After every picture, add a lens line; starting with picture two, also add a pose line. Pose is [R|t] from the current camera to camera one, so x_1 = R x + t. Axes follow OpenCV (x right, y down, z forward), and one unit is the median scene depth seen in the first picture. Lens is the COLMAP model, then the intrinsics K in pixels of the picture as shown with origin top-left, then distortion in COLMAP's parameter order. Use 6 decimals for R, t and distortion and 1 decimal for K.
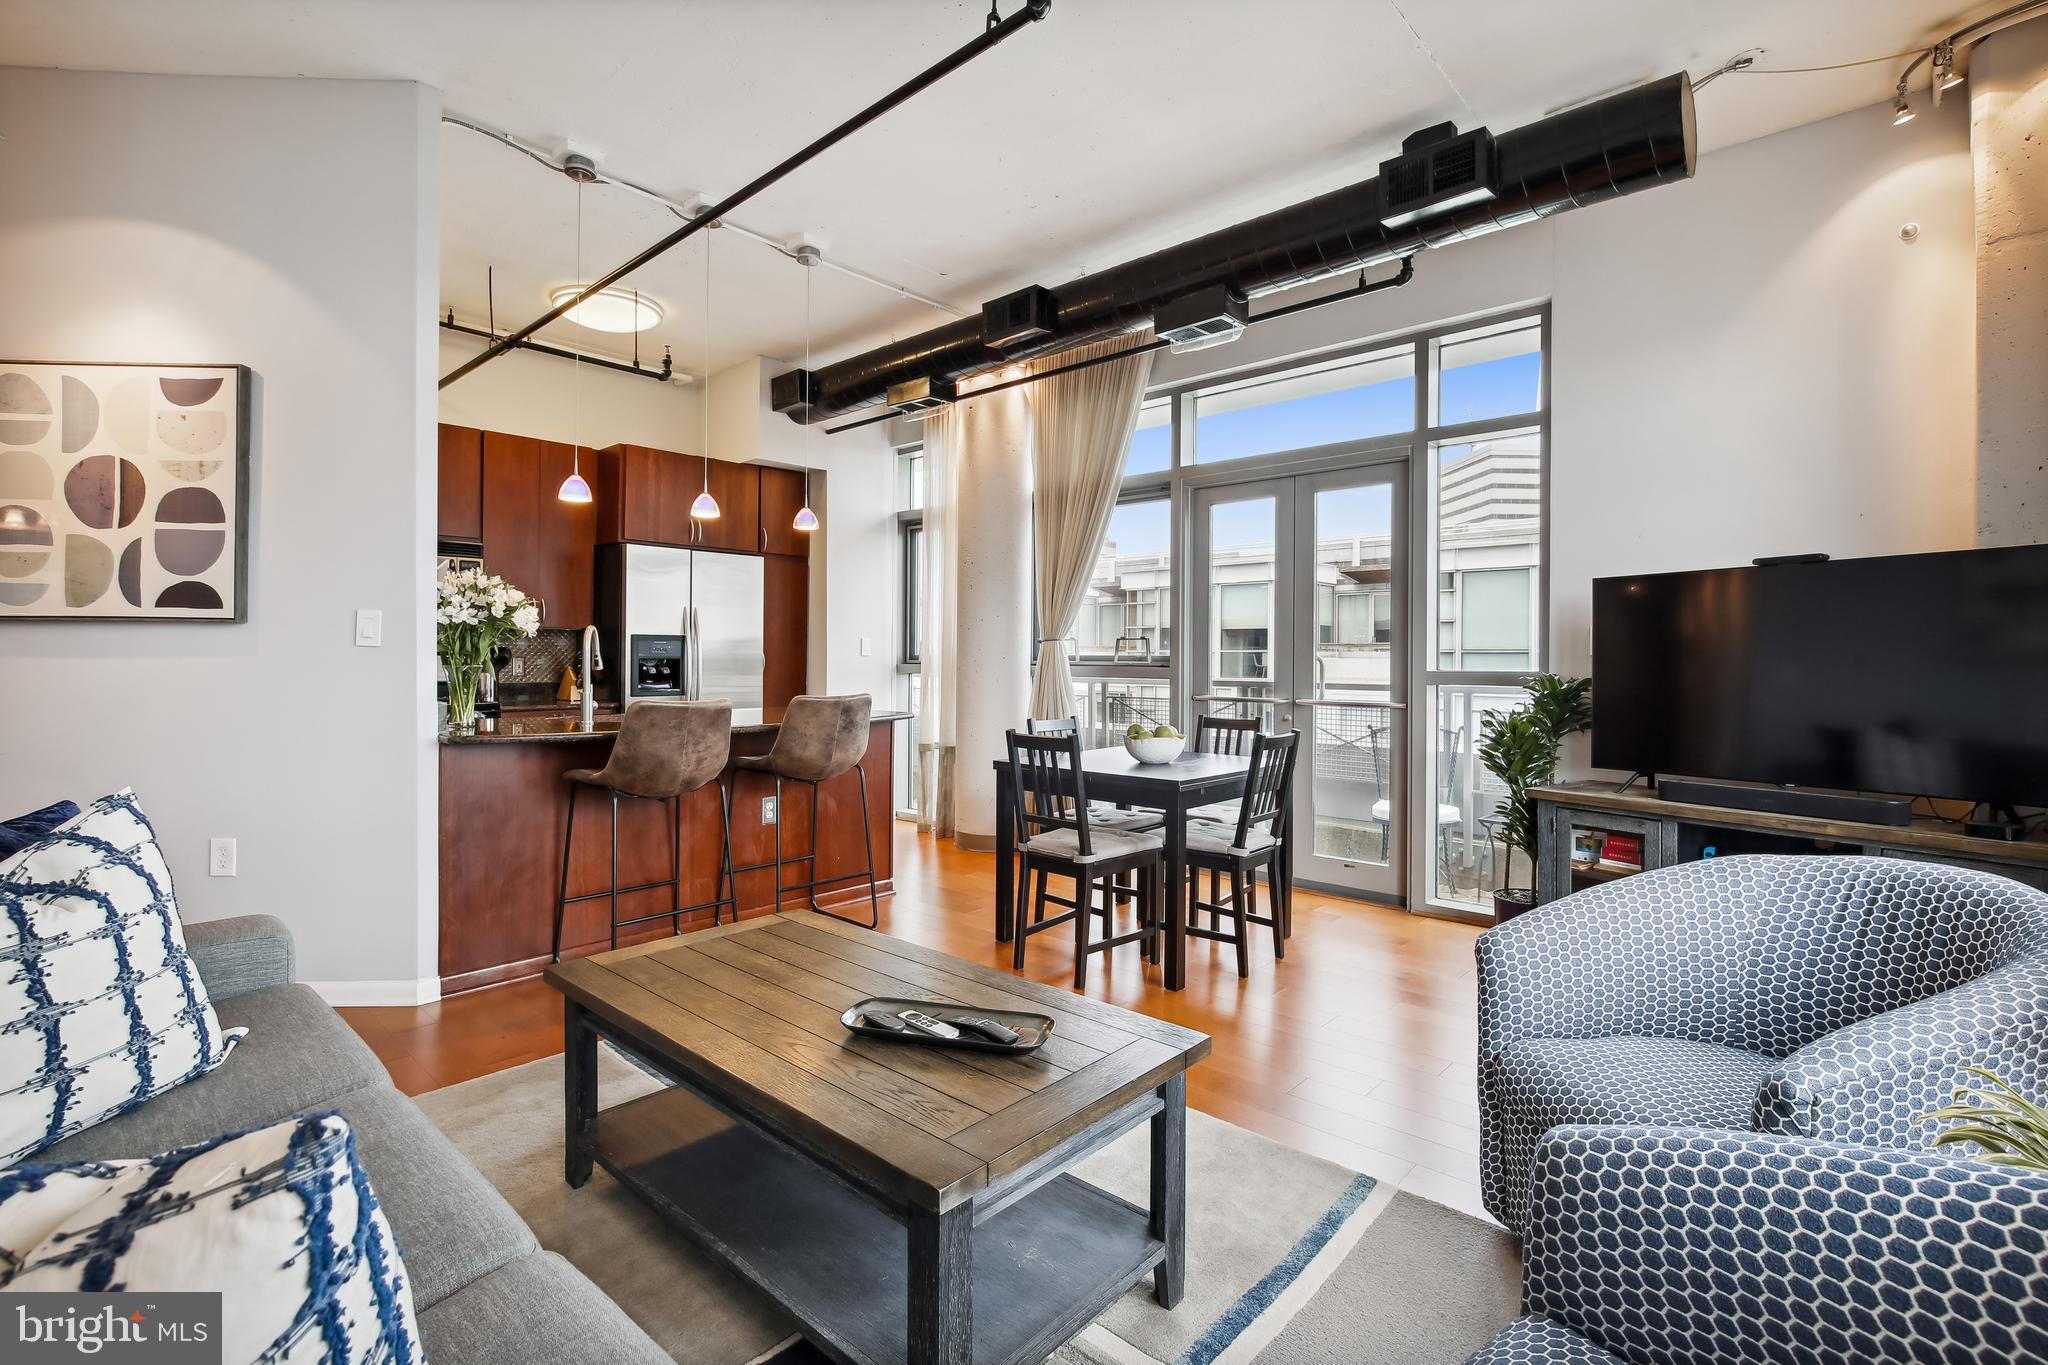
lens RADIAL K [[959.6, 0, 1028.9], [0, 959.6, 654.9], [0, 0, 1]] dist [0.000388, 0.000045]
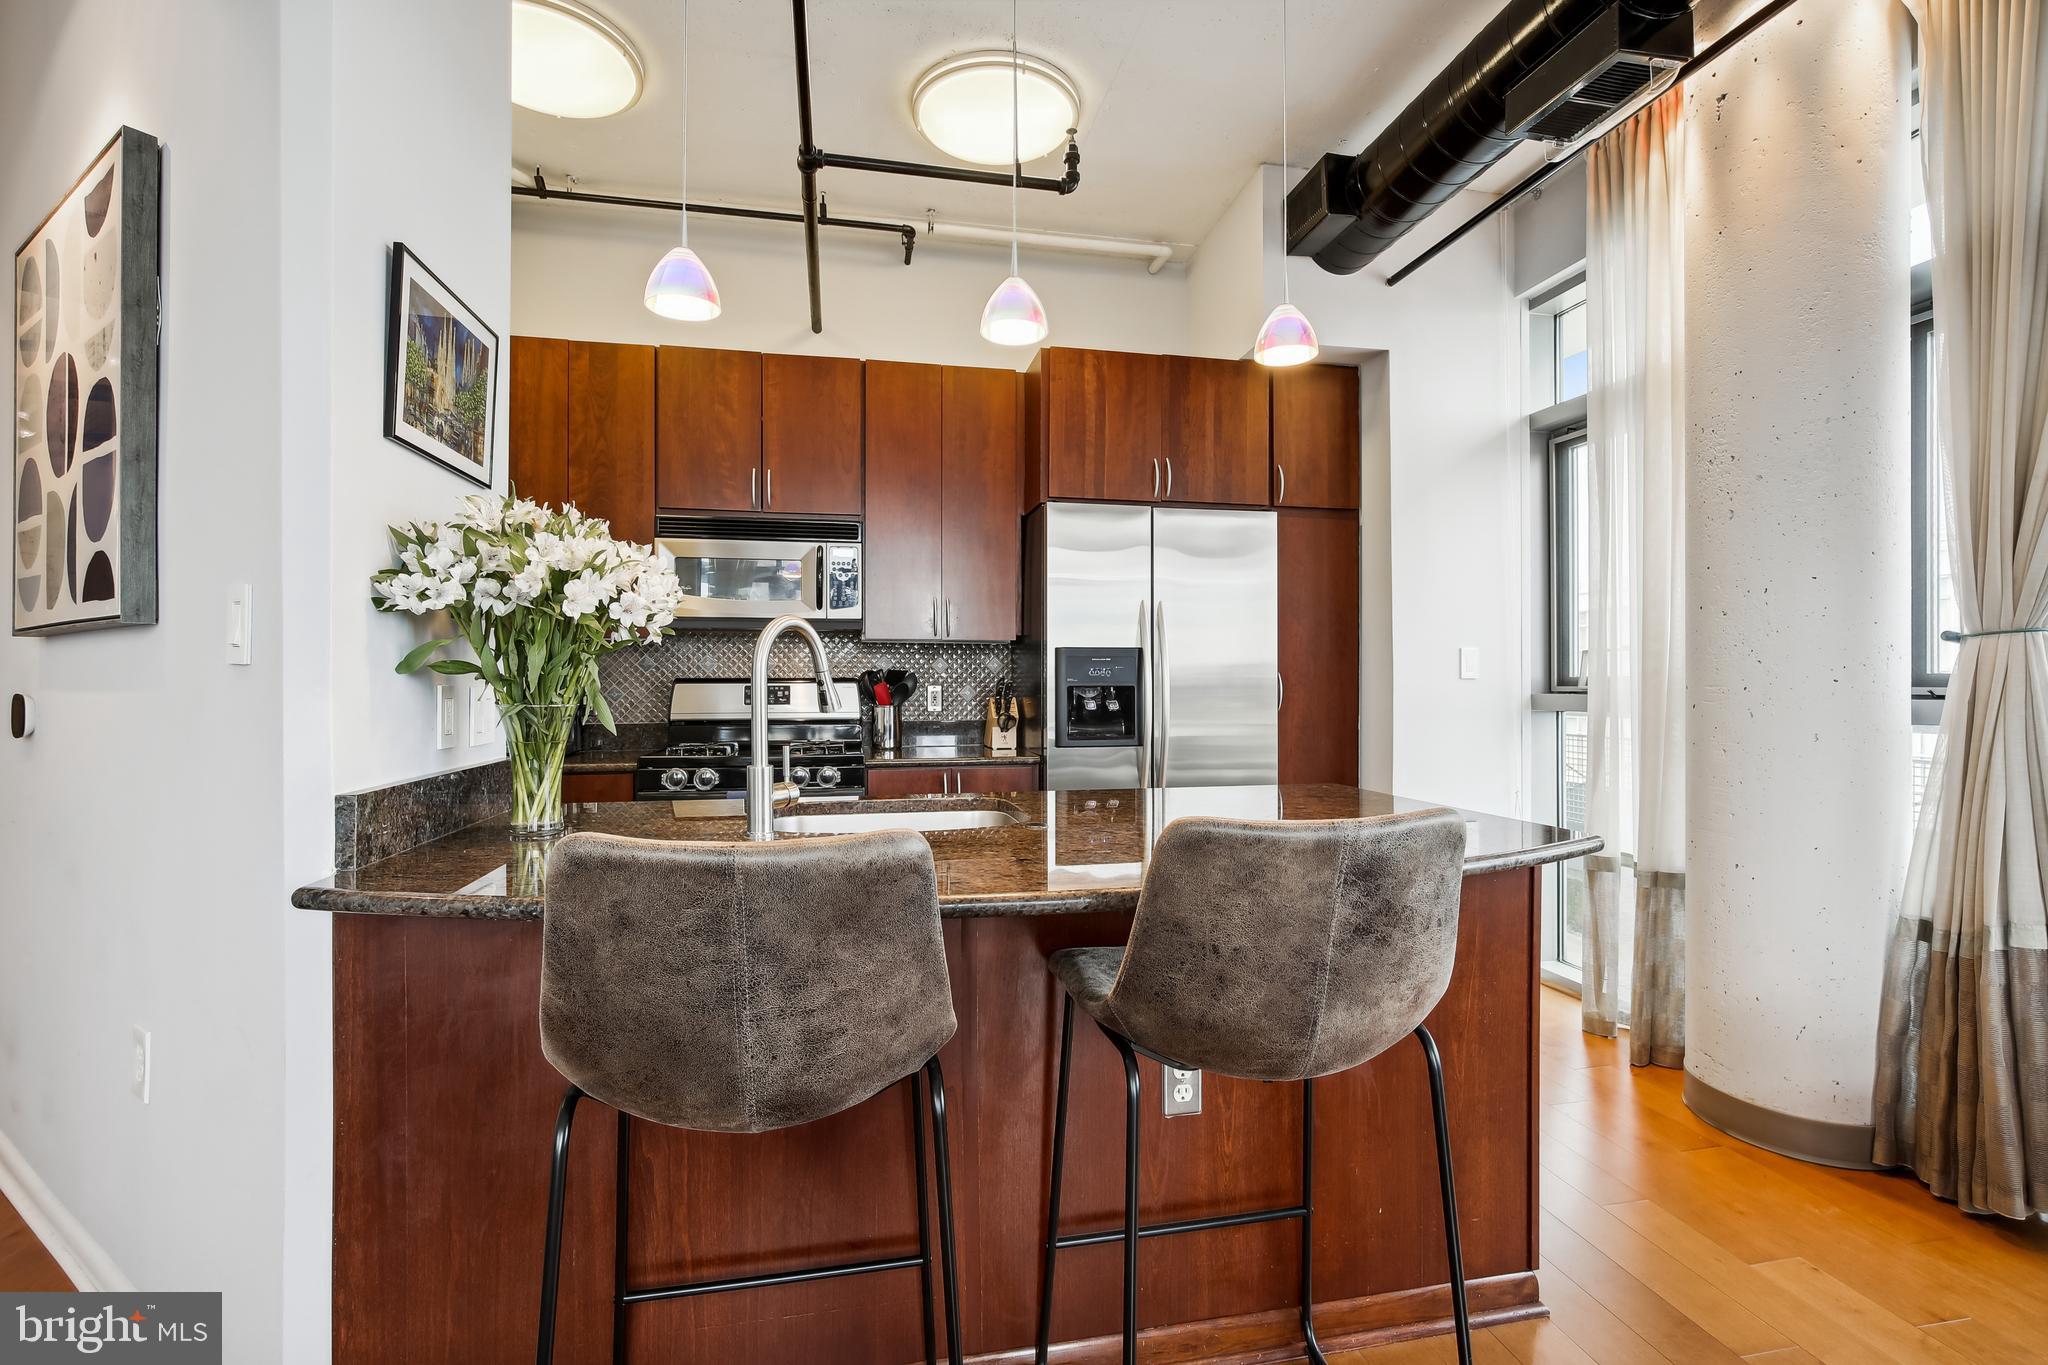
lens RADIAL K [[932.5, 0, 1026.6], [0, 932.5, 675.9], [0, 0, 1]] dist [-0.004700, -0.000218]
pose [[0.811798, -0.009740, -0.583857, -0.095986], [0.007381, 0.999952, -0.006420, 0.001228], [0.583891, 0.000903, 0.811831, 0.623866]]
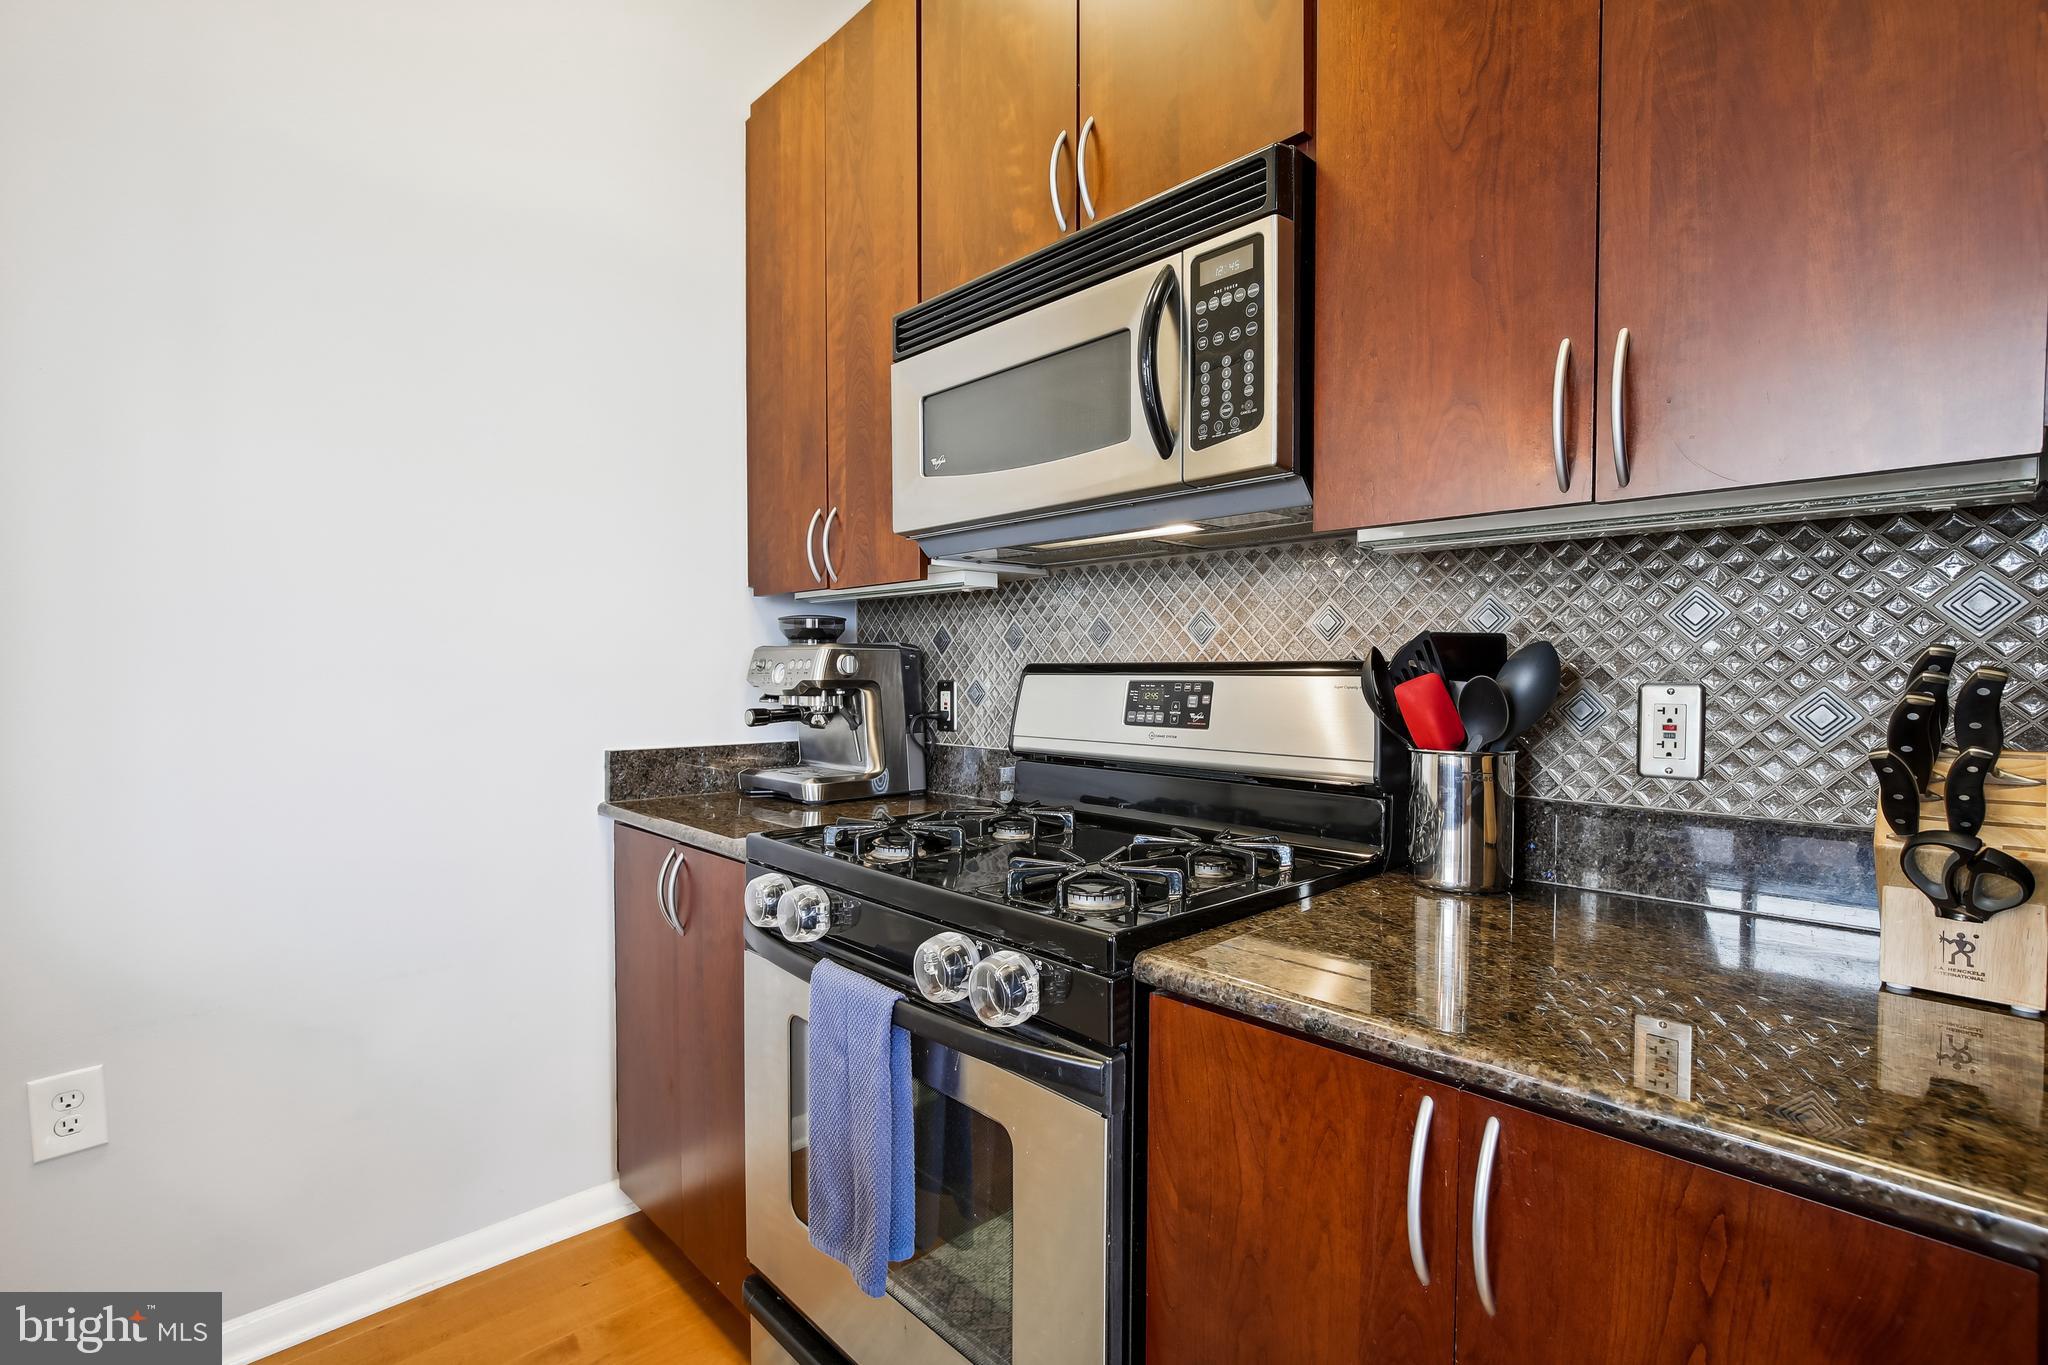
lens RADIAL K [[951.8, 0, 1021.7], [0, 951.8, 691.1], [0, 0, 1]] dist [-0.002043, -0.000141]
pose [[-0.065709, 0.016775, -0.997698, -0.423072], [0.002350, 0.999859, 0.016657, 0.000728], [0.997836, -0.001250, -0.065739, 1.140058]]
